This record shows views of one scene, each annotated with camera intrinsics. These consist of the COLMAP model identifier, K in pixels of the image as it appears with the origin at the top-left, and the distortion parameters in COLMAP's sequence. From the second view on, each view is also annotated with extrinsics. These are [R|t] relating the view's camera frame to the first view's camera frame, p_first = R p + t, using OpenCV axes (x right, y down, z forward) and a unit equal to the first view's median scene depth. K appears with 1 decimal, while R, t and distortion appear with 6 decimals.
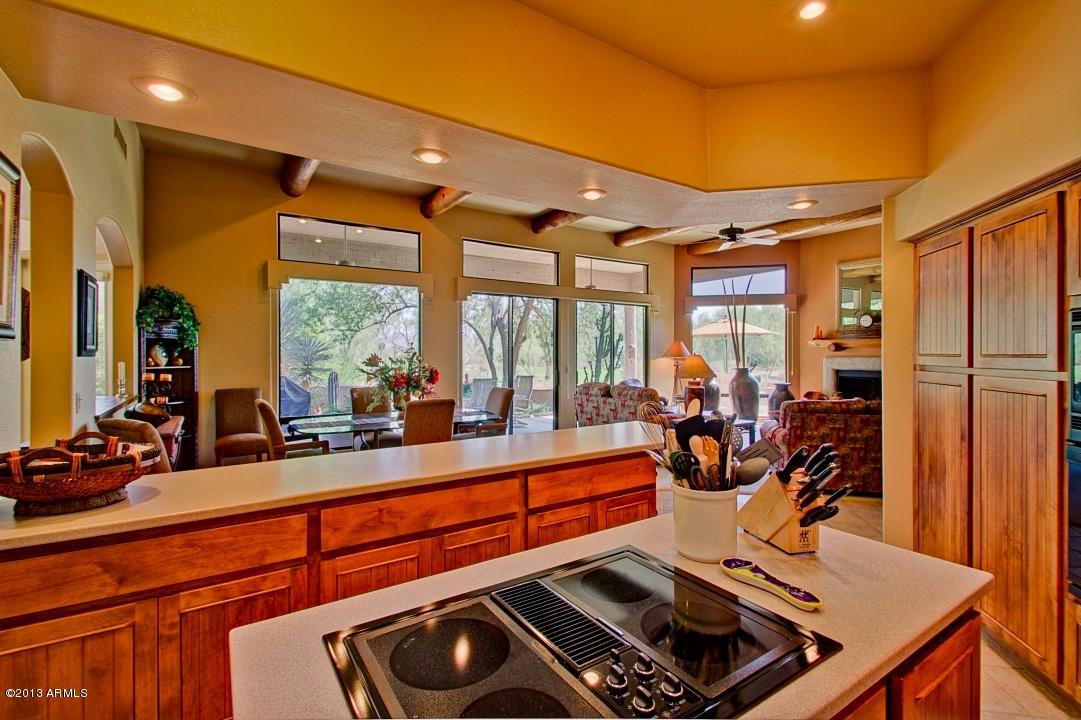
lens RADIAL K [[496.4, 0, 545.4], [0, 496.4, 353.6], [0, 0, 1]] dist [0.025573, -0.010075]
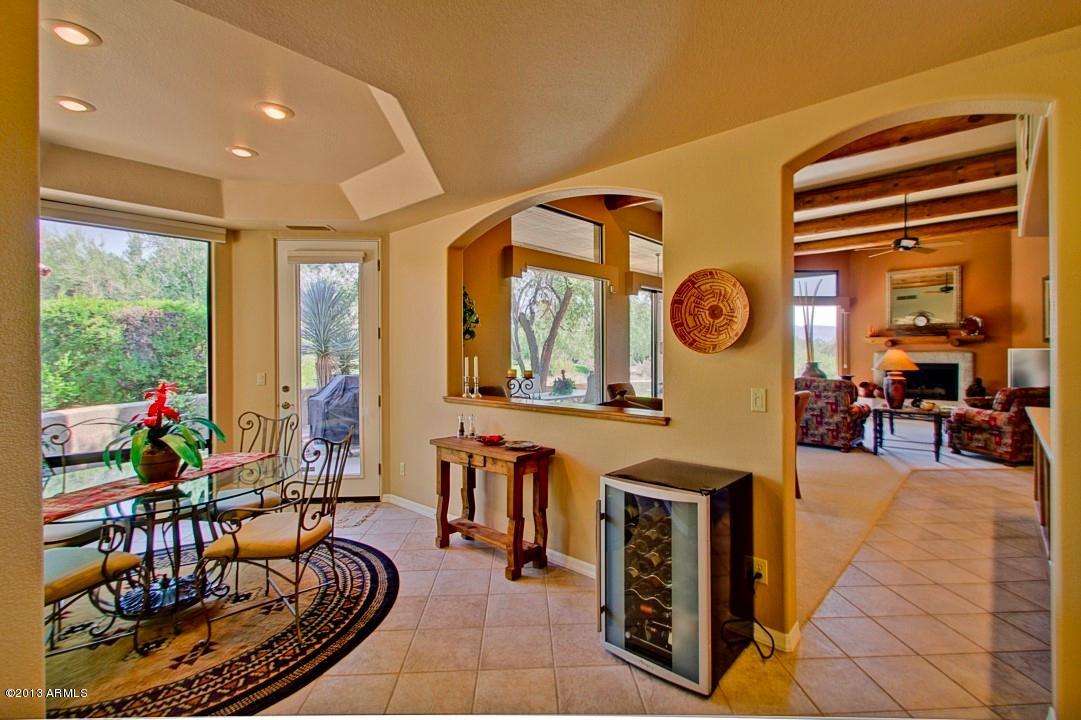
lens RADIAL K [[496.4, 0, 544.2], [0, 496.4, 349.4], [0, 0, 1]] dist [0.025573, -0.010075]
pose [[0.968978, 0.001230, 0.247142, -0.576978], [-0.000859, 0.999998, -0.001611, 0.004013], [-0.247144, 0.001349, 0.968978, 0.079062]]
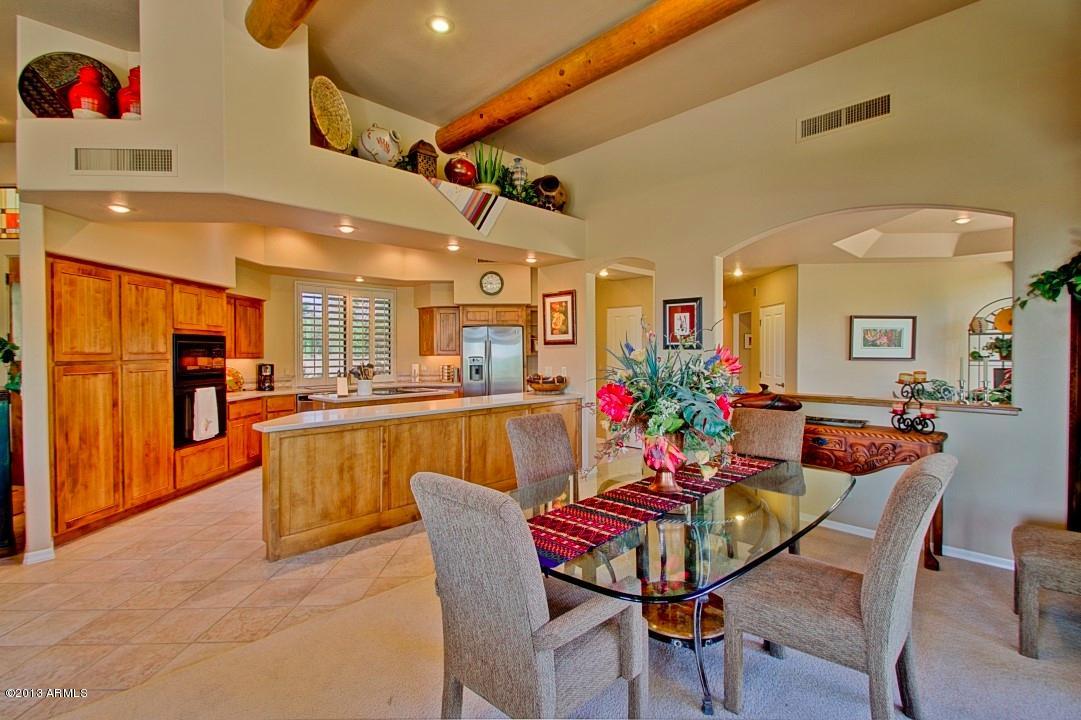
lens RADIAL K [[496.4, 0, 548.9], [0, 496.4, 353.4], [0, 0, 1]] dist [0.025573, -0.010075]
pose [[-0.978441, 0.009948, -0.206285, -0.062779], [0.008599, 0.999935, 0.007434, 0.001618], [0.206345, 0.005500, -0.978464, 0.972163]]
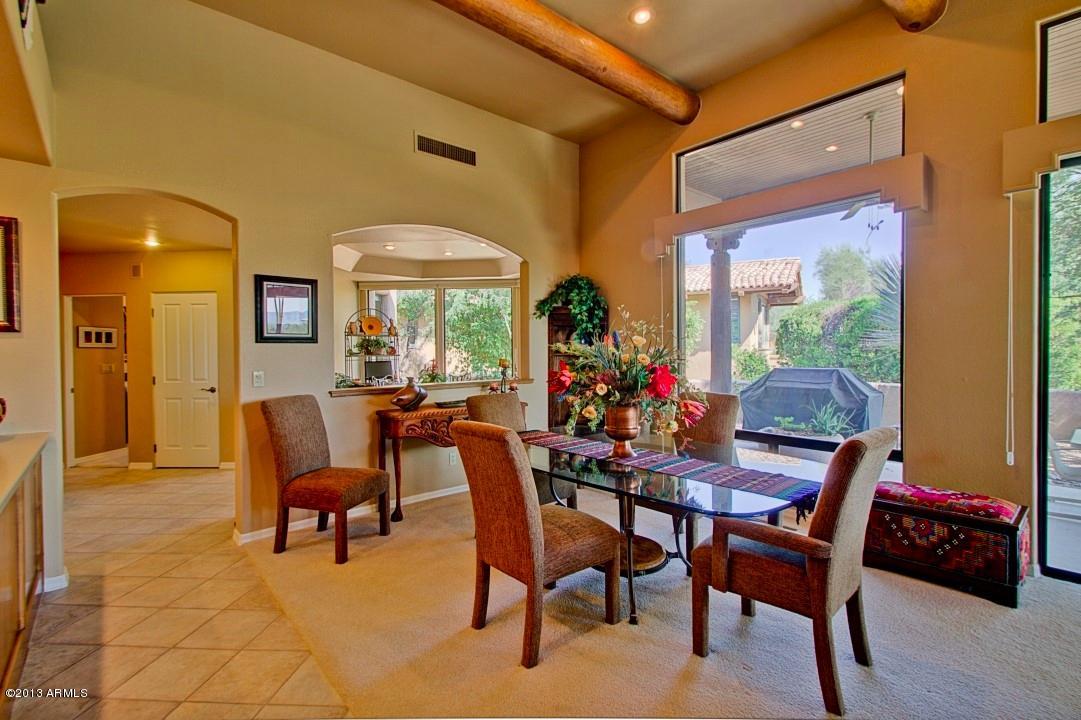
lens RADIAL K [[496.4, 0, 548.1], [0, 496.4, 354.6], [0, 0, 1]] dist [0.025573, -0.010075]
pose [[0.129074, 0.015702, -0.991511, 0.158273], [0.009729, 0.999806, 0.017100, 0.008009], [0.991587, -0.011853, 0.128896, 0.581936]]
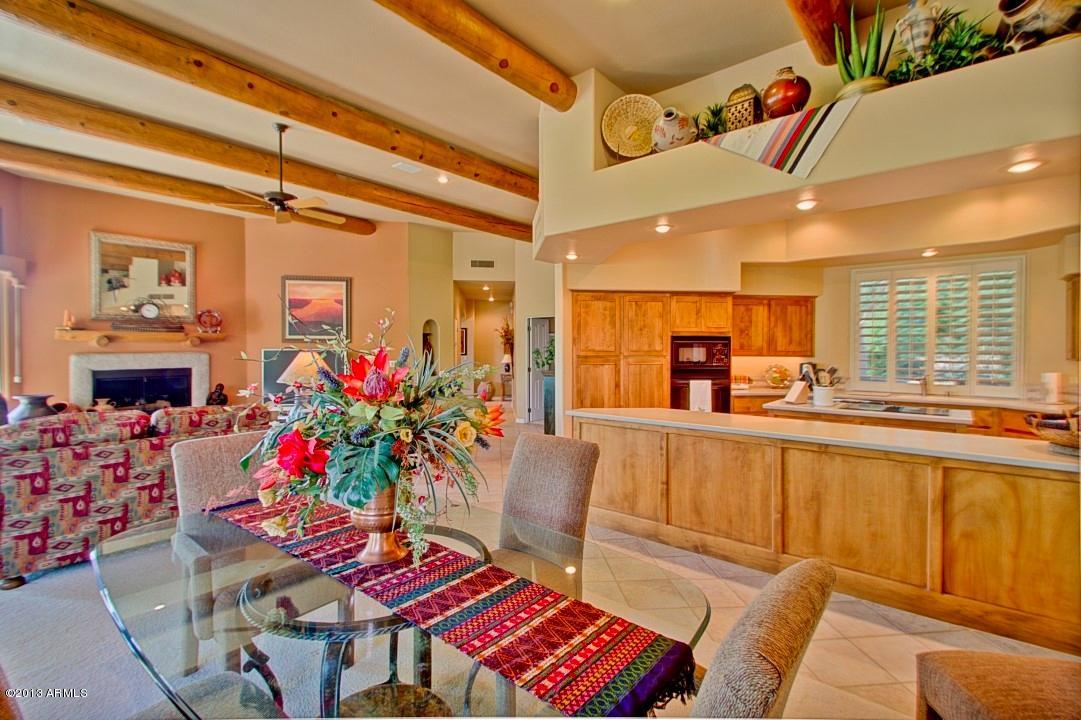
lens RADIAL K [[496.4, 0, 548.9], [0, 496.4, 354.9], [0, 0, 1]] dist [0.025573, -0.010075]
pose [[-0.298779, -0.012242, 0.954244, -0.429475], [0.000024, 0.999918, 0.012835, -0.002084], [-0.954322, 0.003858, -0.298755, 0.678674]]
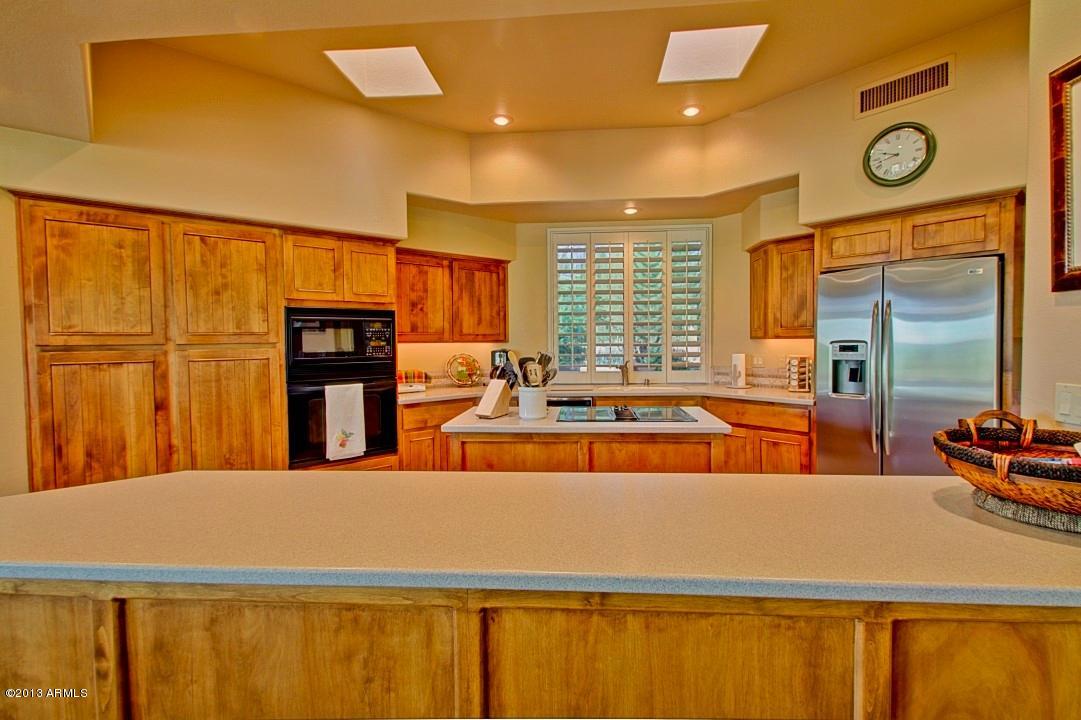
lens RADIAL K [[496.4, 0, 552.7], [0, 496.4, 353.4], [0, 0, 1]] dist [0.025573, -0.010075]
pose [[-0.789685, -0.007182, 0.613470, -0.187175], [0.014266, 0.999446, 0.030064, 0.008802], [-0.613346, 0.032493, -0.789145, 0.460228]]
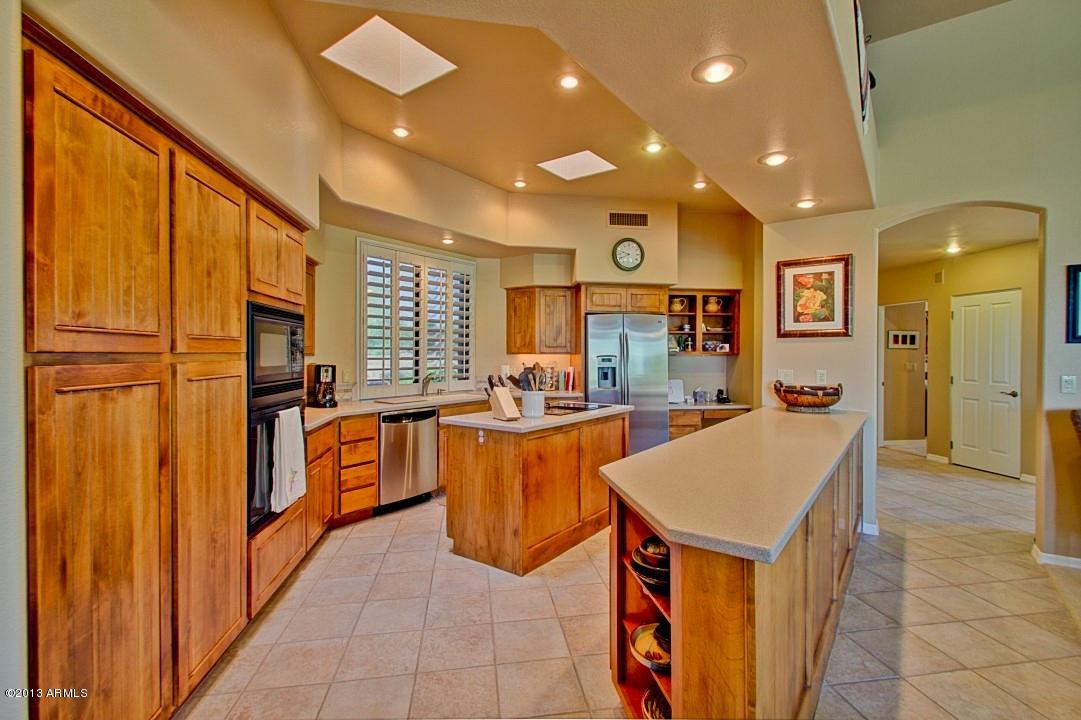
lens RADIAL K [[496.4, 0, 552.0], [0, 496.4, 354.8], [0, 0, 1]] dist [0.025573, -0.010075]
pose [[-0.936022, 0.003333, -0.351926, 0.202086], [0.001438, 0.999983, 0.005645, 0.009140], [0.351939, 0.004778, -0.936011, 0.611047]]
